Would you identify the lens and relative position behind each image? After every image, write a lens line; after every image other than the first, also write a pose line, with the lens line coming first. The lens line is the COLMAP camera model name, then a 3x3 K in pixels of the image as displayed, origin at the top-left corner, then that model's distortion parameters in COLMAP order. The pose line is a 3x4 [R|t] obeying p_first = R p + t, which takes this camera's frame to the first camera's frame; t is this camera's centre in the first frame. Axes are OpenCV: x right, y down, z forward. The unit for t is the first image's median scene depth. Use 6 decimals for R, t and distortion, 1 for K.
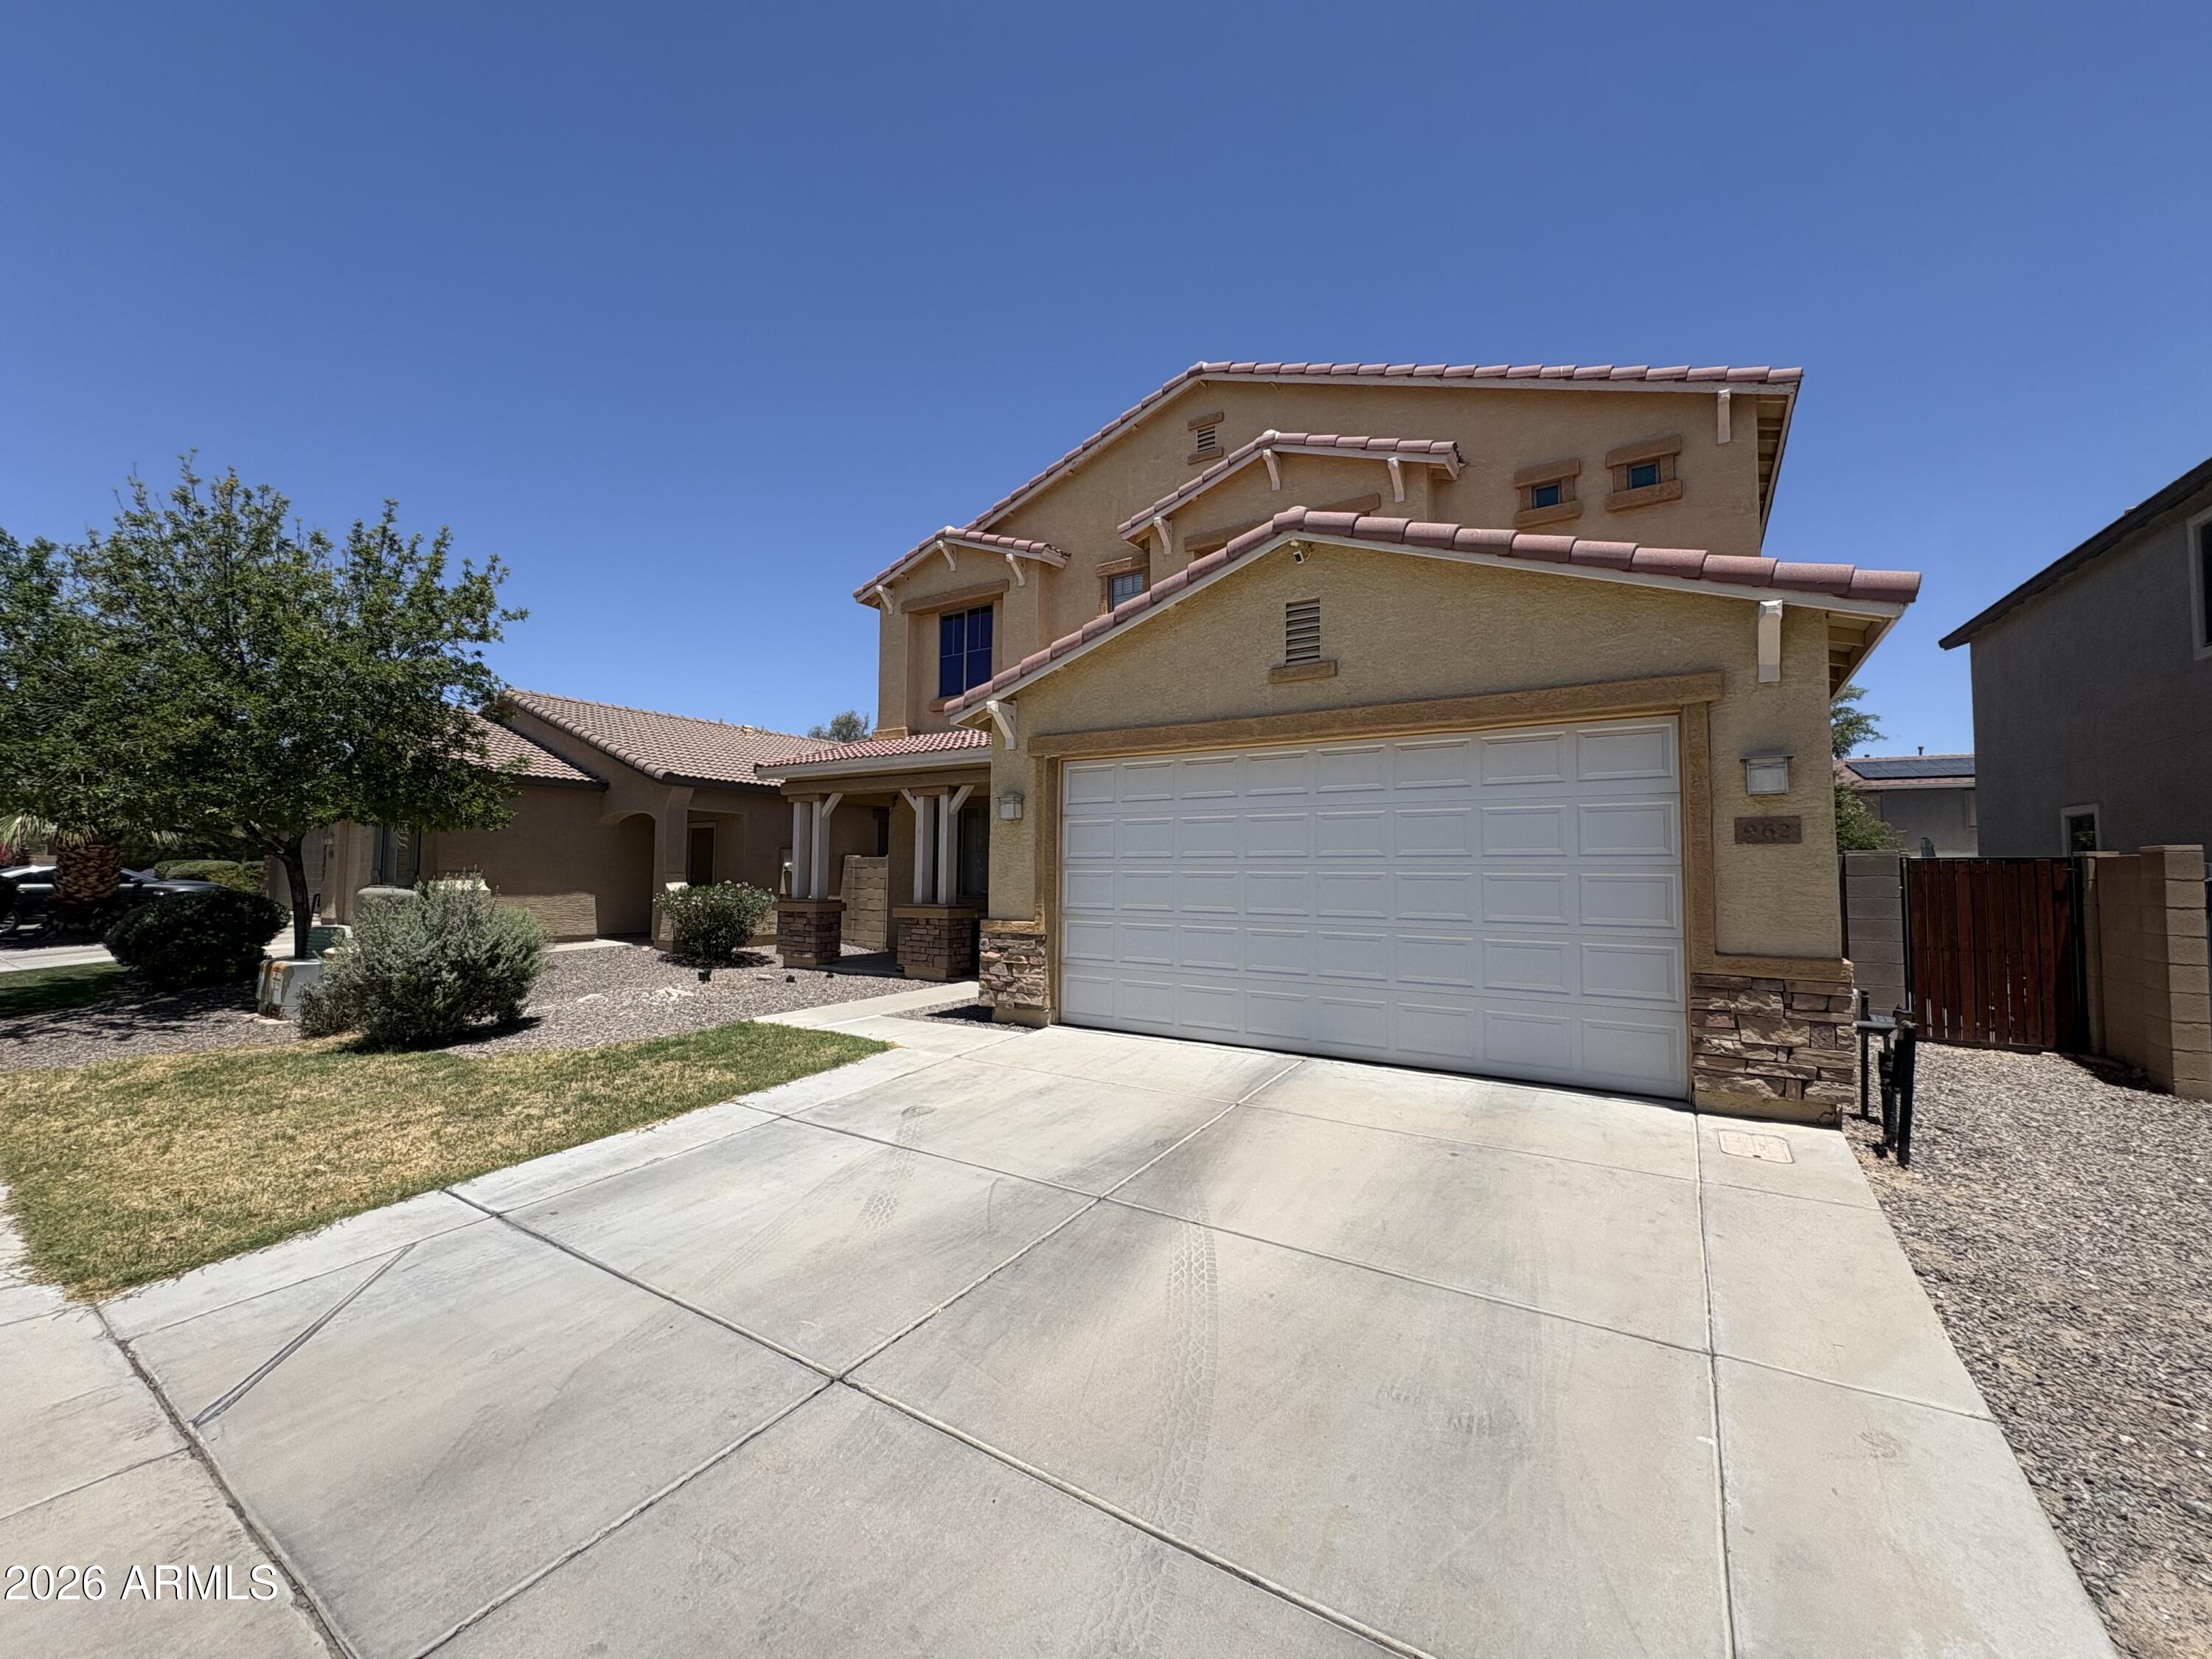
lens RADIAL K [[881.7, 0, 1098.9], [0, 881.7, 829.6], [0, 0, 1]] dist [-0.000811, 0.000211]
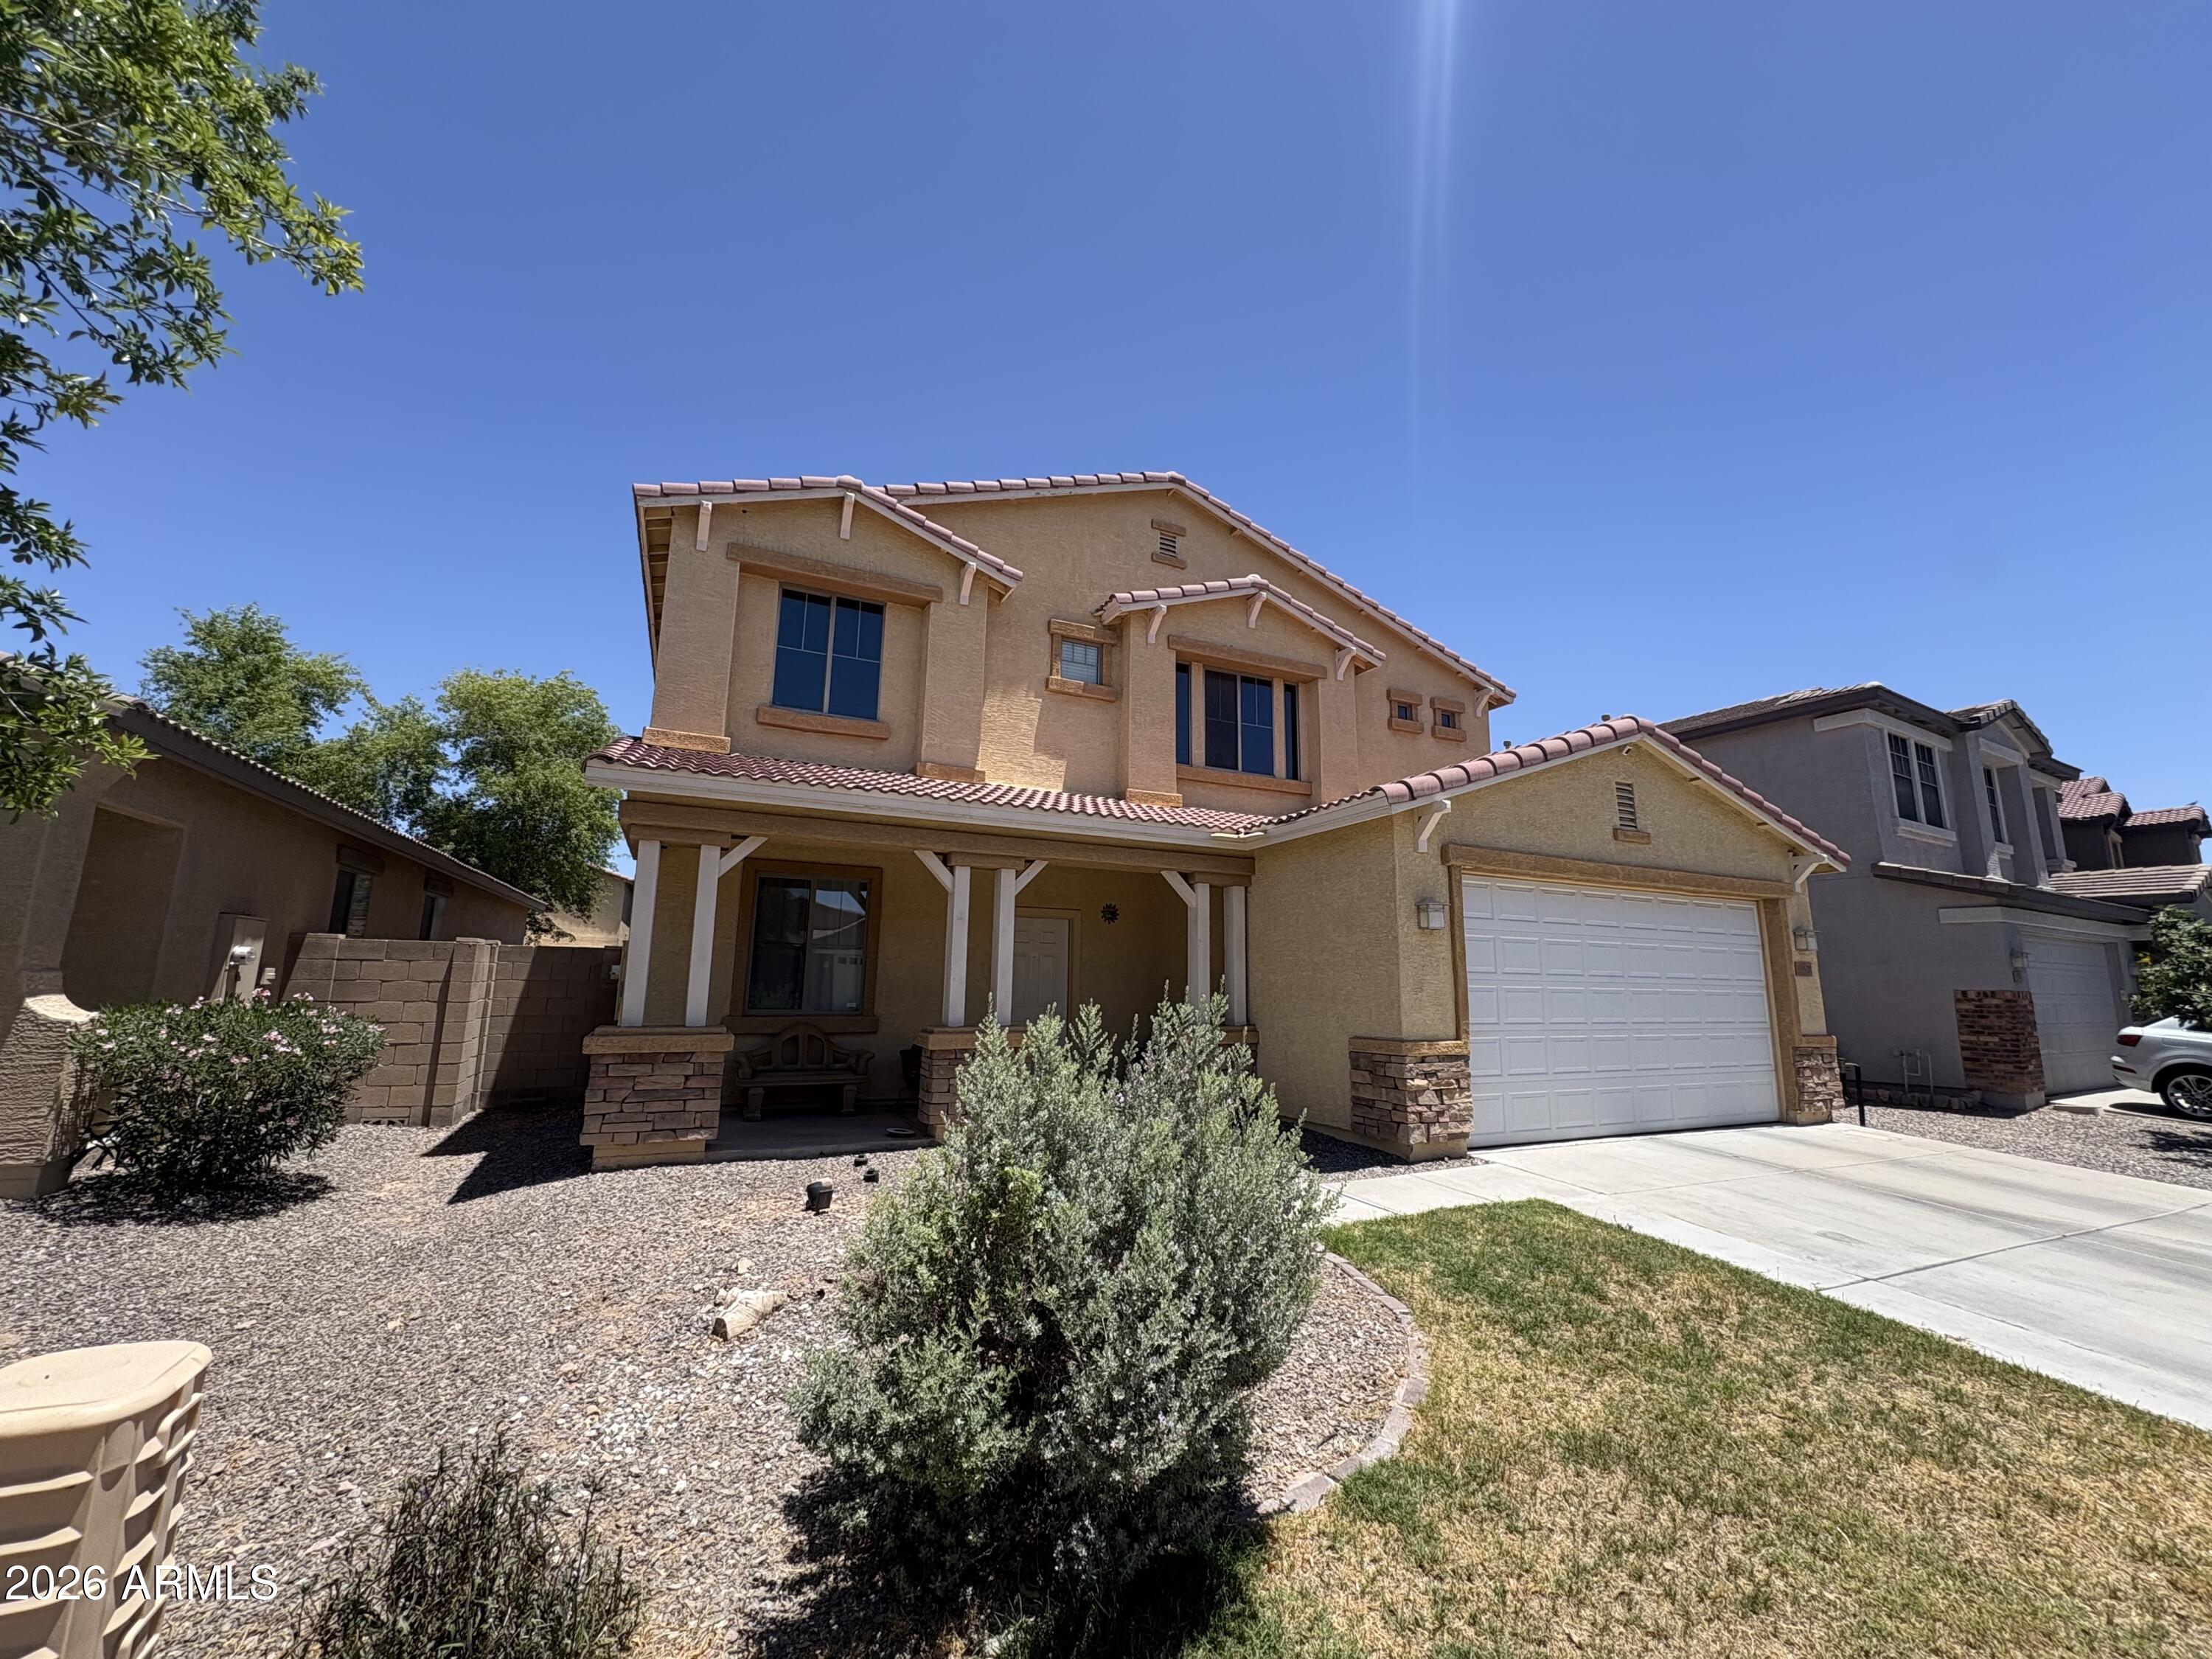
lens RADIAL K [[881.7, 0, 1102.9], [0, 881.7, 827.8], [0, 0, 1]] dist [-0.000811, 0.000211]
pose [[0.518215, 0.147597, 0.842418, -1.066329], [-0.056910, 0.988764, -0.138230, 0.030886], [-0.853355, 0.023690, 0.520792, 0.809721]]
